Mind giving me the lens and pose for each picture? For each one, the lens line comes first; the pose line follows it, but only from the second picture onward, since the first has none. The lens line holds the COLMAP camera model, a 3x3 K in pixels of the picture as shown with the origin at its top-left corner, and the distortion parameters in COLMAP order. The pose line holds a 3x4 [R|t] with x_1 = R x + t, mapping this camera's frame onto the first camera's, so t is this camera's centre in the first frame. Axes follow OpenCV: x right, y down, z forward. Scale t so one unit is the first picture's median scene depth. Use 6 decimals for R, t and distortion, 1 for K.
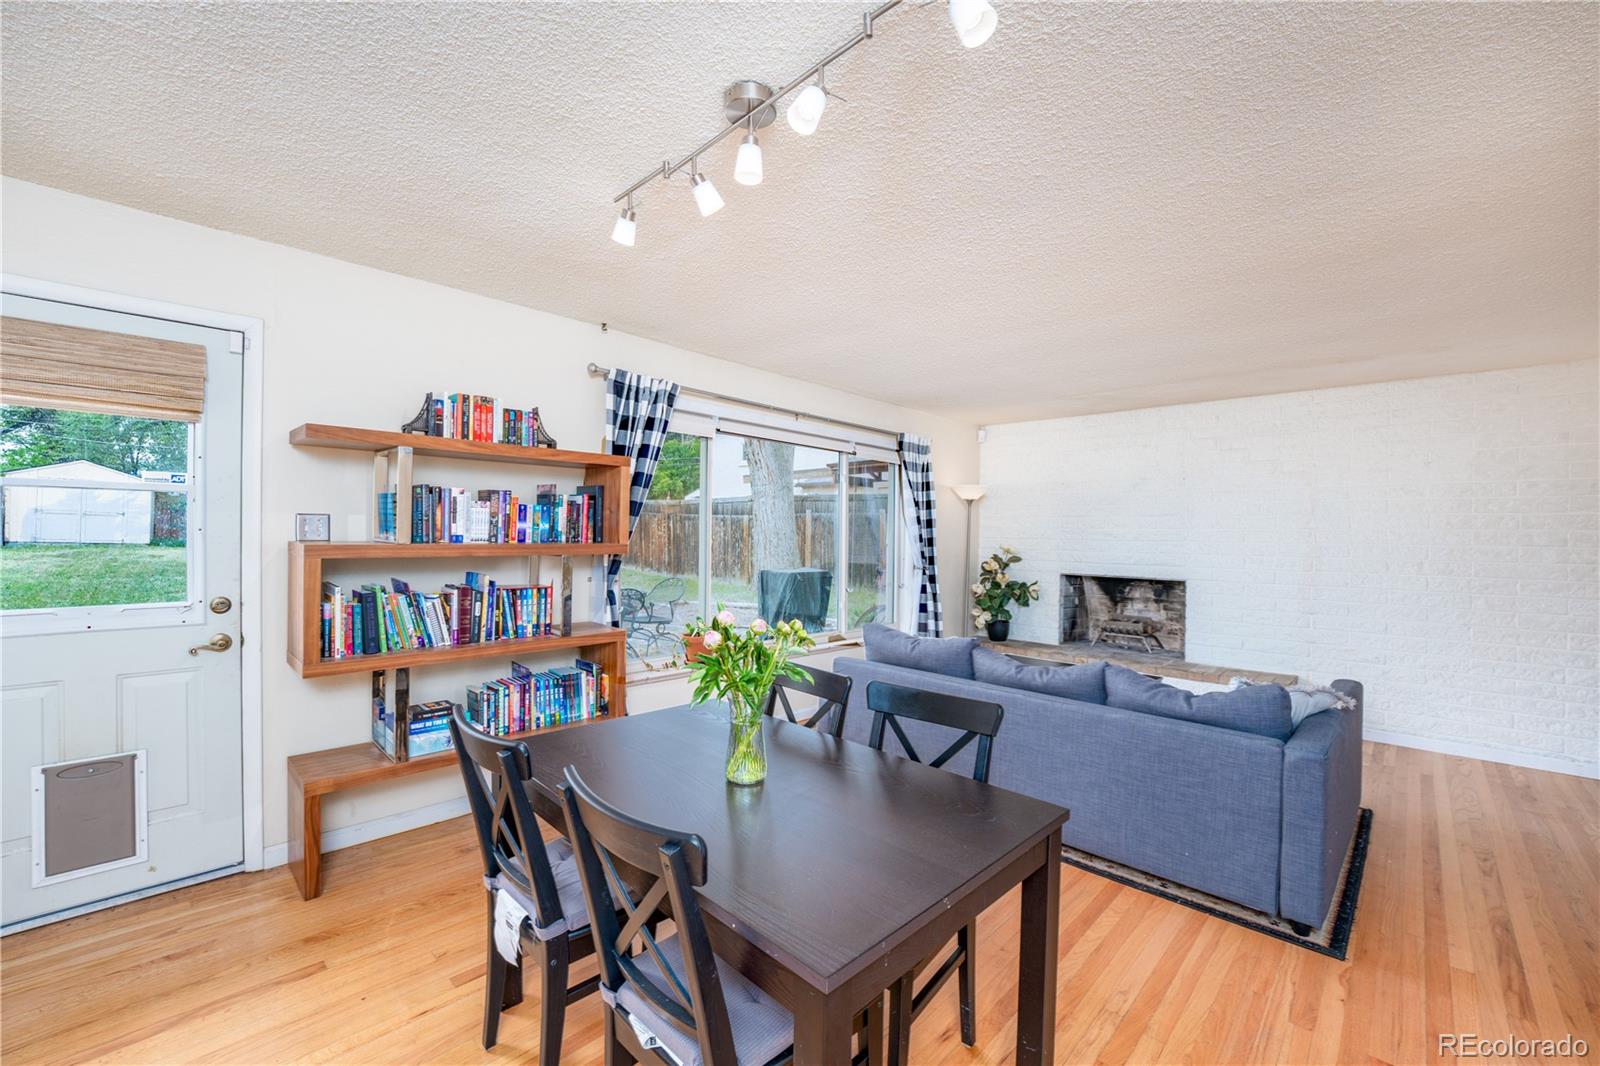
lens RADIAL K [[668.1, 0, 800.0], [0, 668.1, 533.0], [0, 0, 1]] dist [-0.027835, 0.012470]
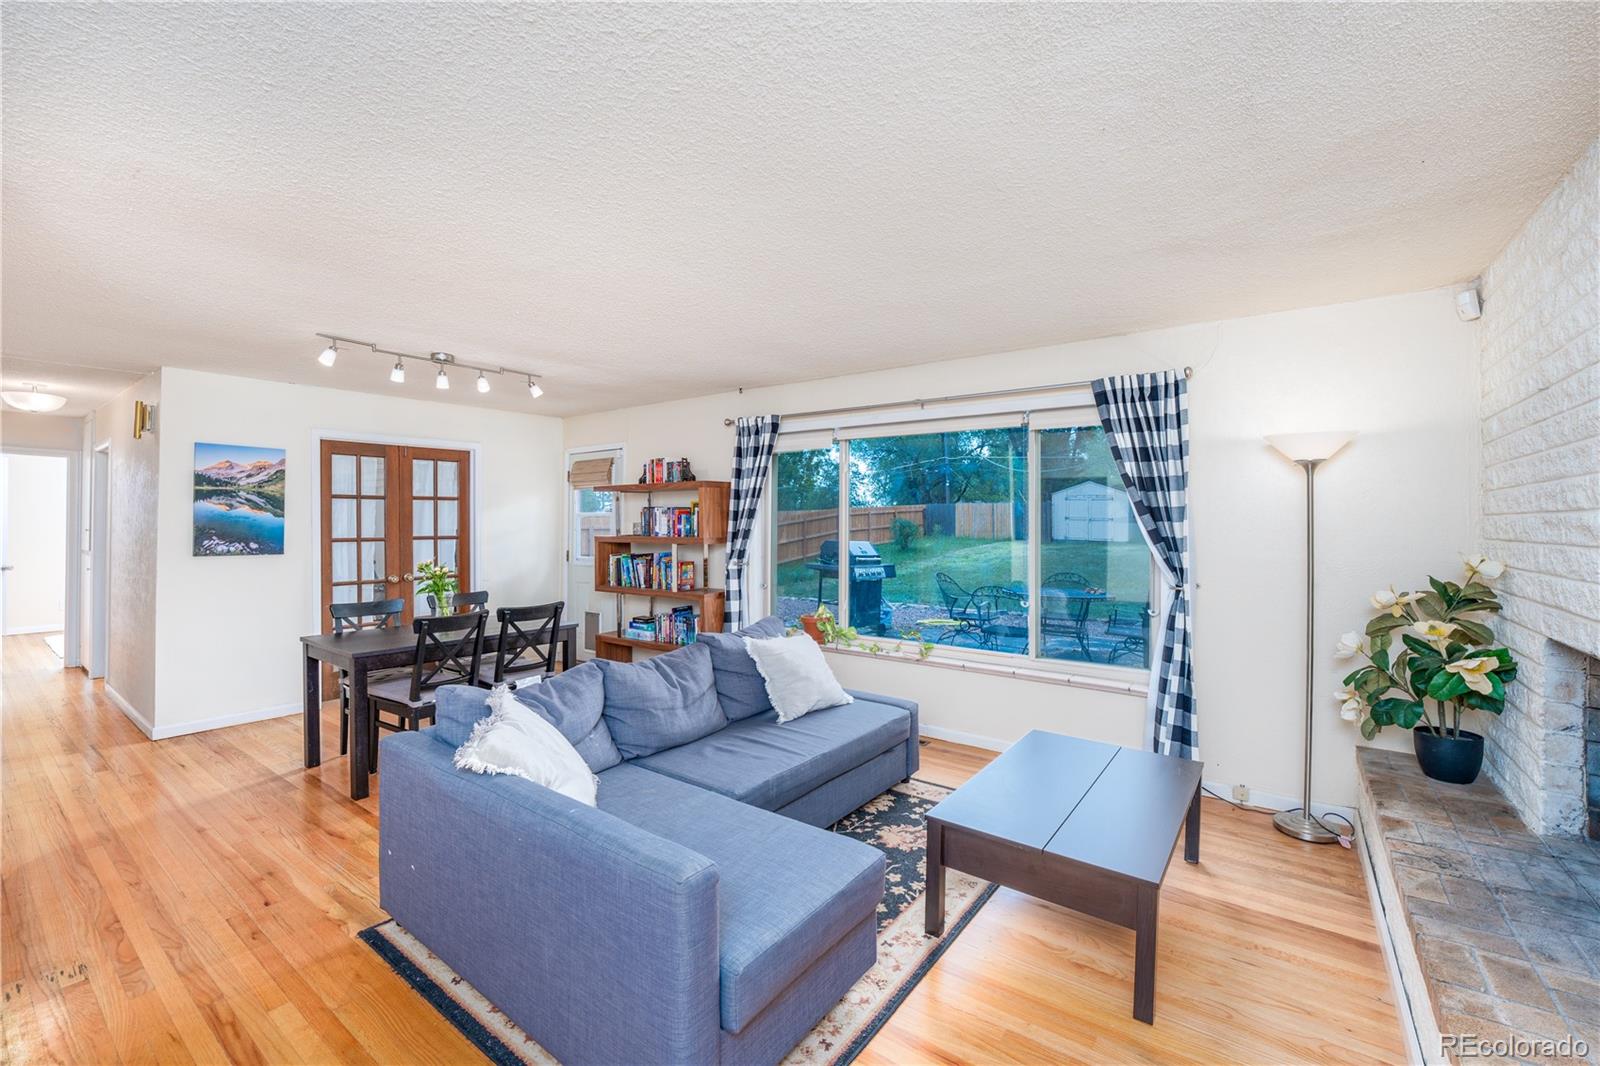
lens RADIAL K [[668.1, 0, 800.0], [0, 668.1, 533.0], [0, 0, 1]] dist [-0.027835, 0.012470]
pose [[0.120733, -0.002352, -0.992682, 1.394674], [0.000183, 0.999997, -0.002347, 0.010408], [0.992685, 0.000102, 0.120733, 1.122282]]
